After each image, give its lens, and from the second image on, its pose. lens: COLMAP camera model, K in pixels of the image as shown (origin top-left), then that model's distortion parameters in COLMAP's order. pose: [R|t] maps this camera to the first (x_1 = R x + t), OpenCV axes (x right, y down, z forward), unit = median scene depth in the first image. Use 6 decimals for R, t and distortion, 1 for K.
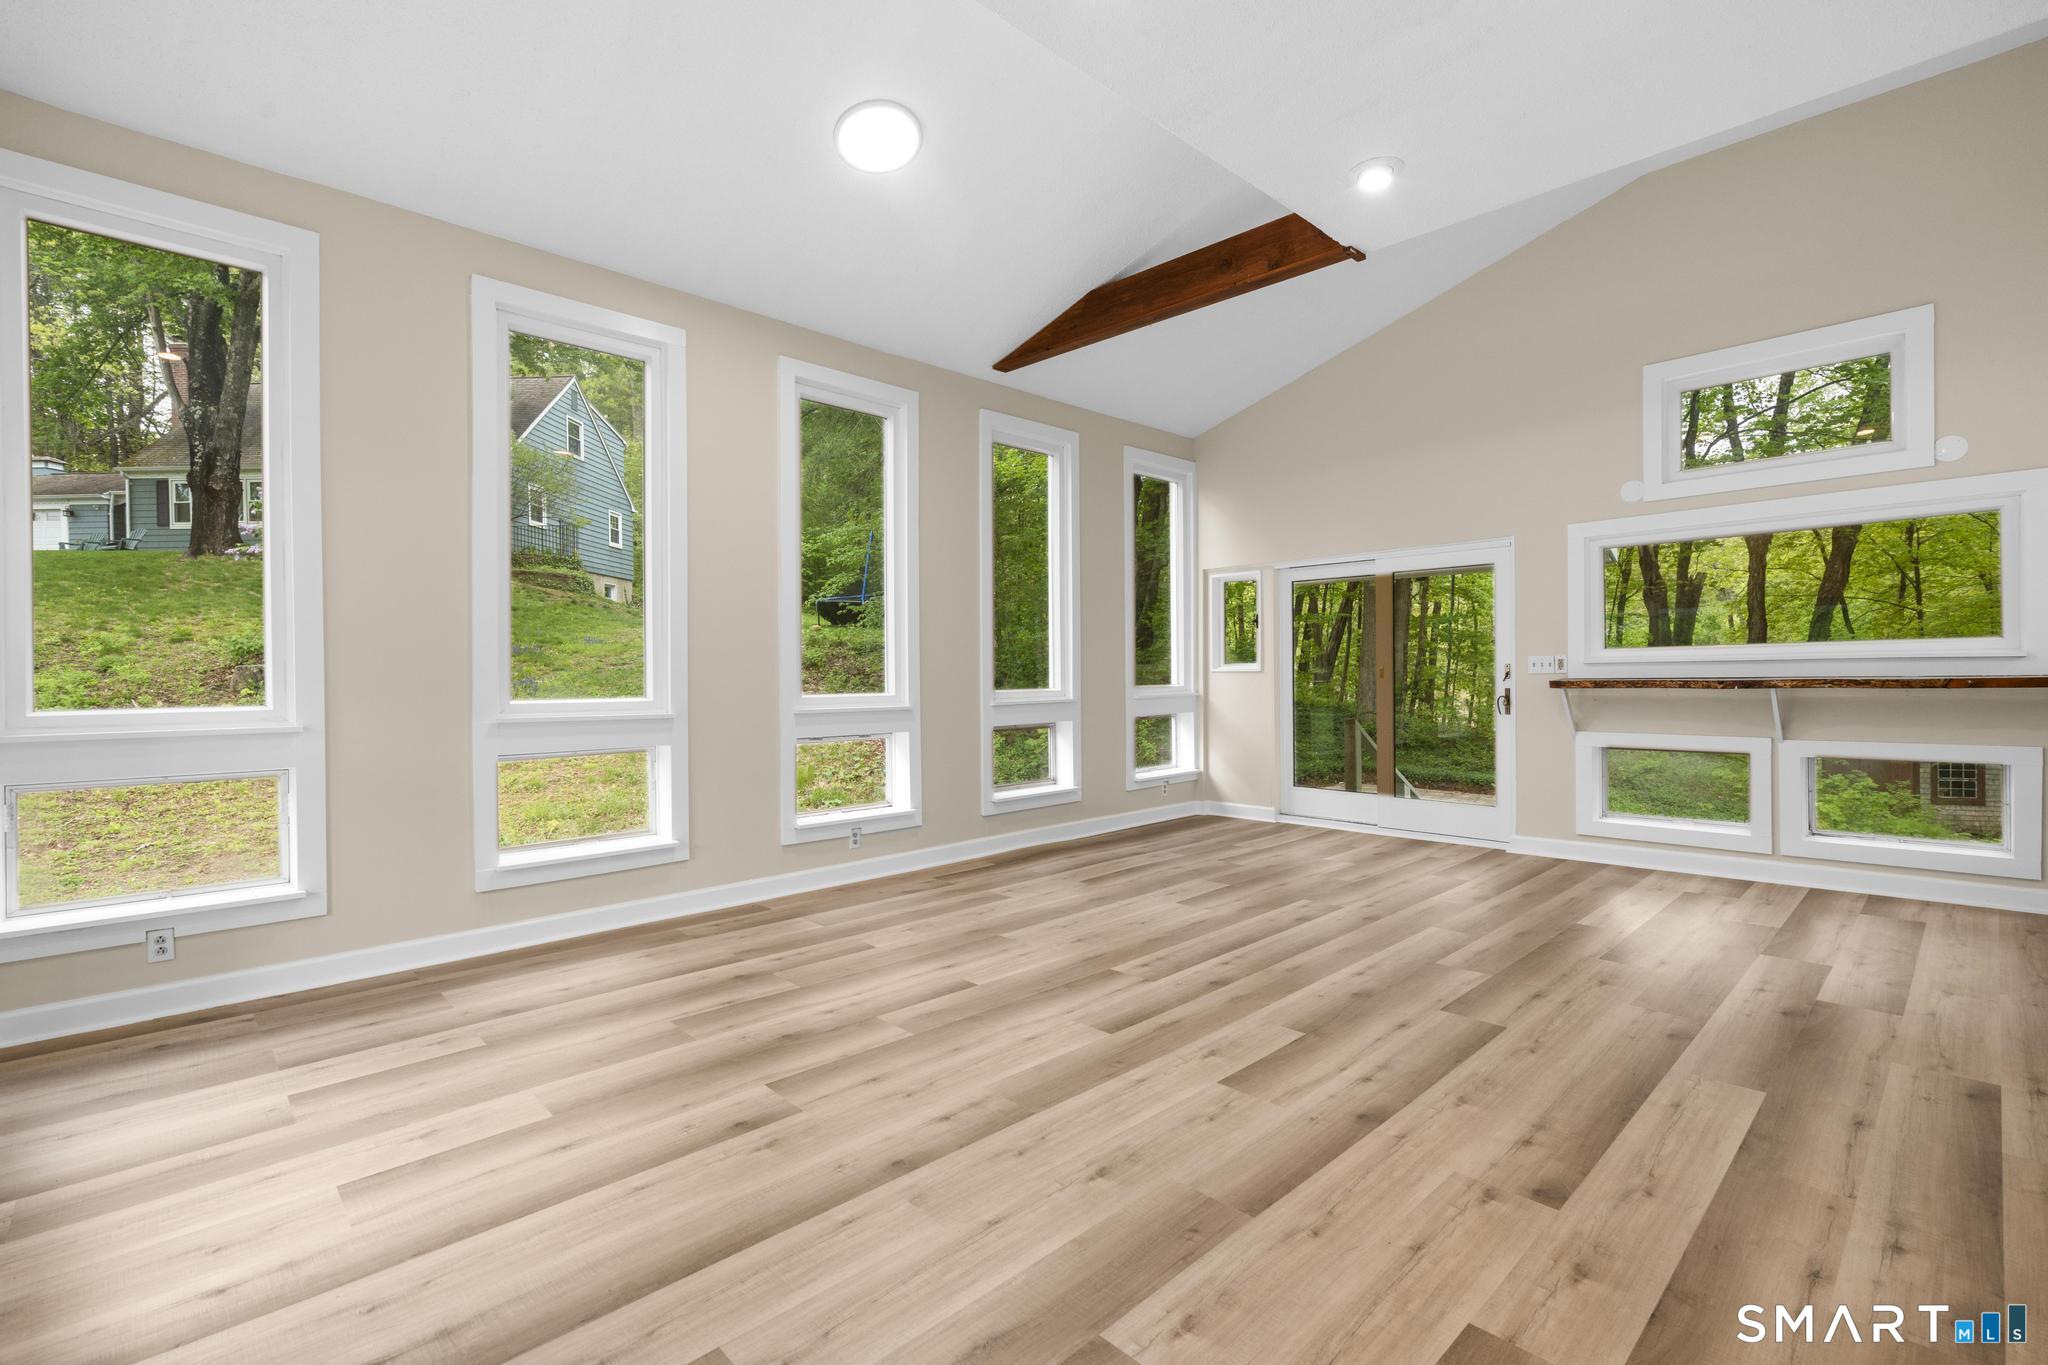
lens RADIAL K [[926.0, 0, 1034.8], [0, 926.0, 676.6], [0, 0, 1]] dist [-0.008062, 0.005134]
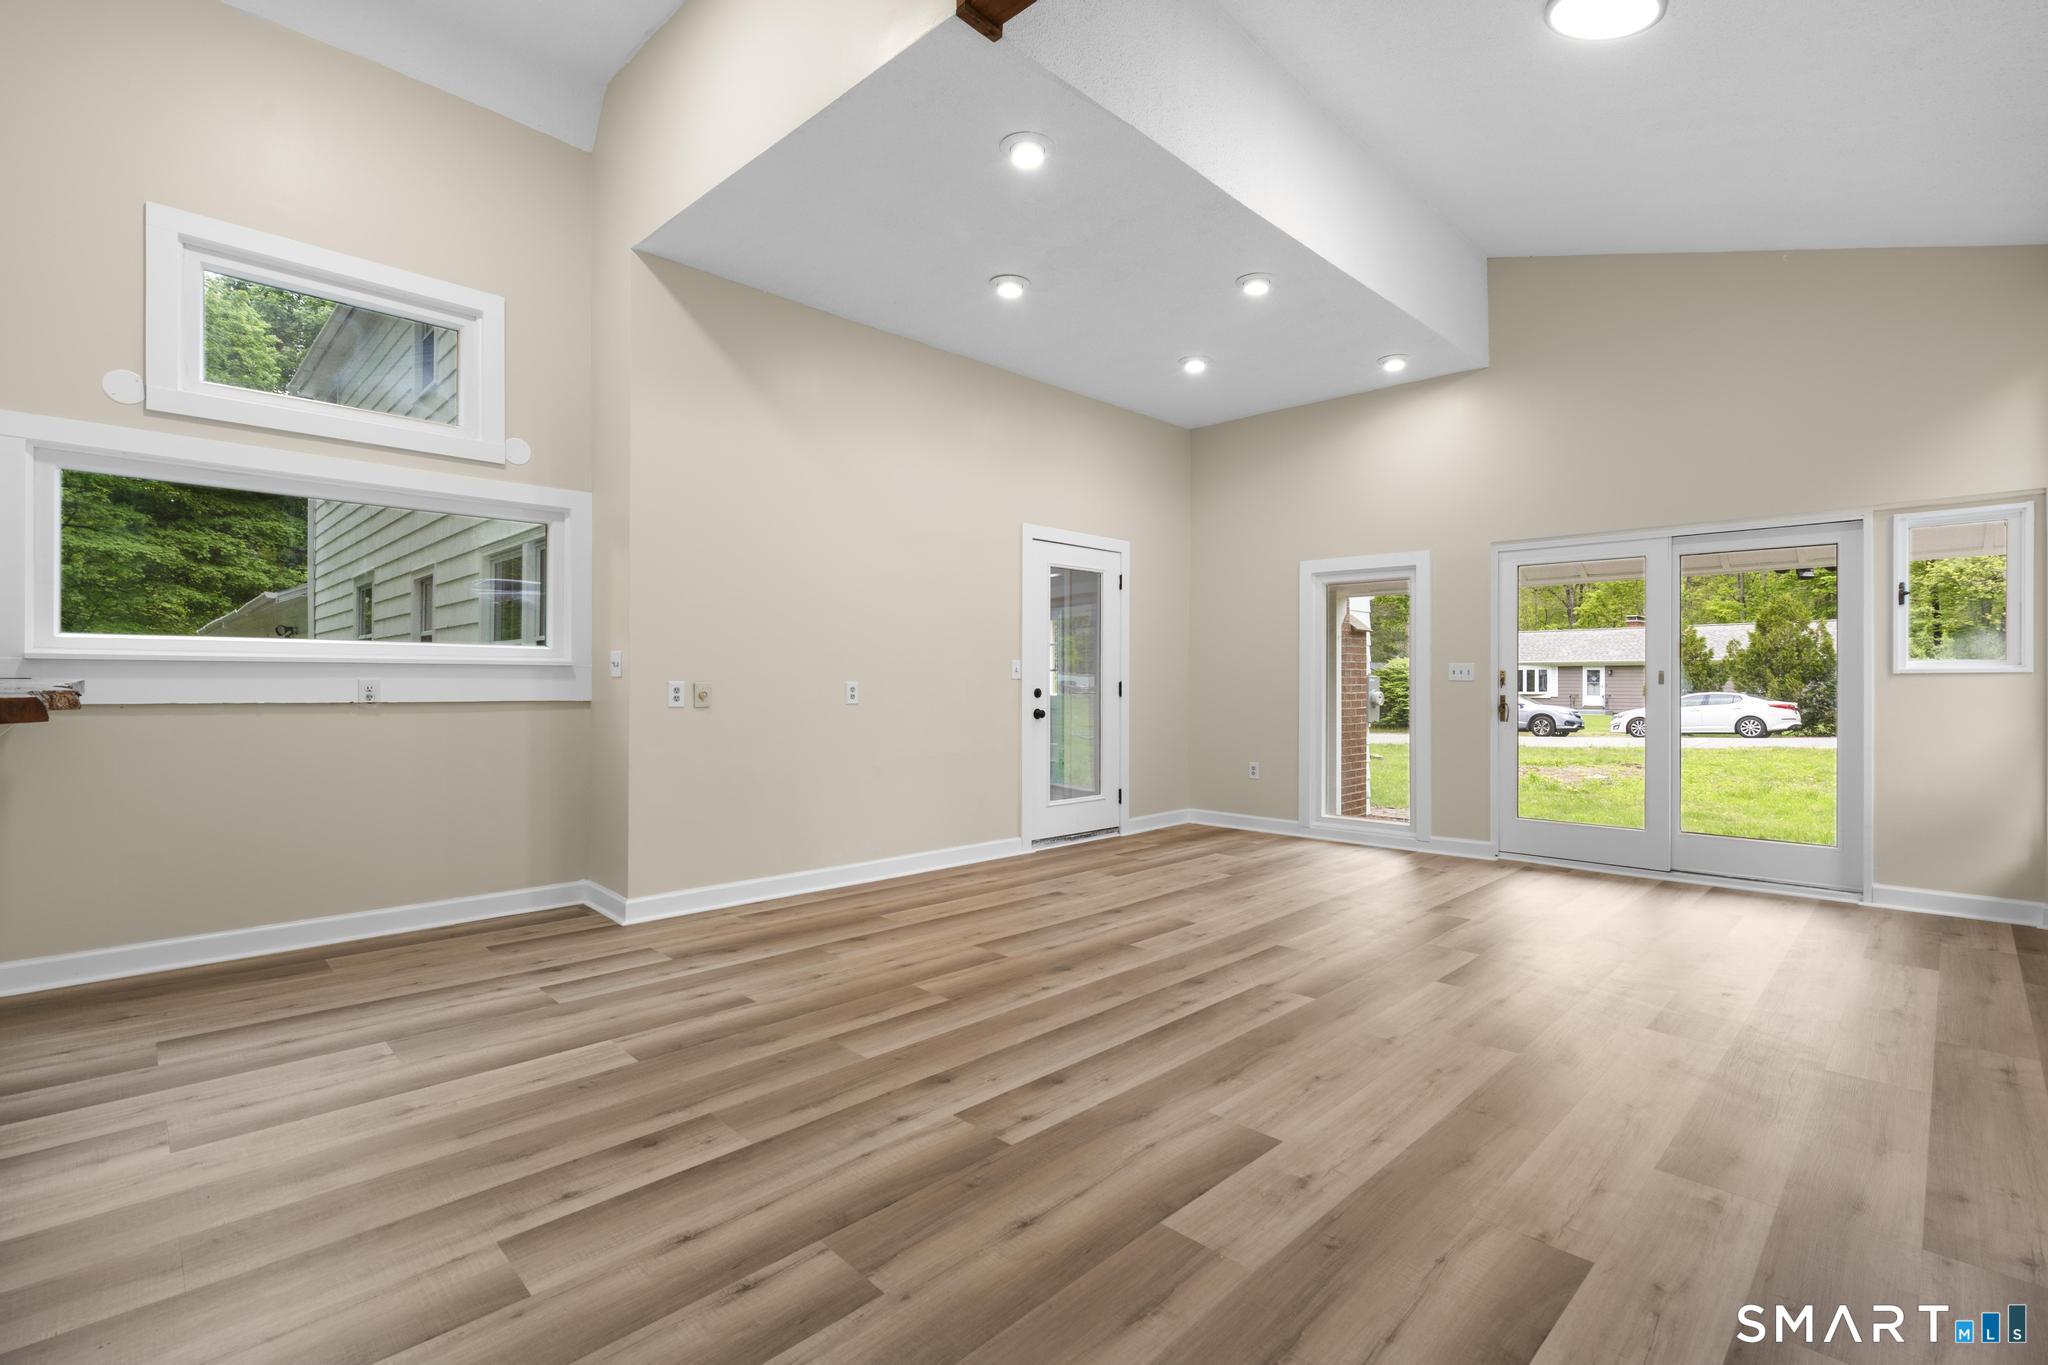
lens RADIAL K [[926.0, 0, 1034.8], [0, 926.0, 676.6], [0, 0, 1]] dist [-0.008062, 0.005134]
pose [[-0.999782, 0.007195, -0.019583, 0.393064], [0.007166, 0.999973, 0.001535, 0.001859], [0.019593, 0.001395, -0.999807, 2.018586]]
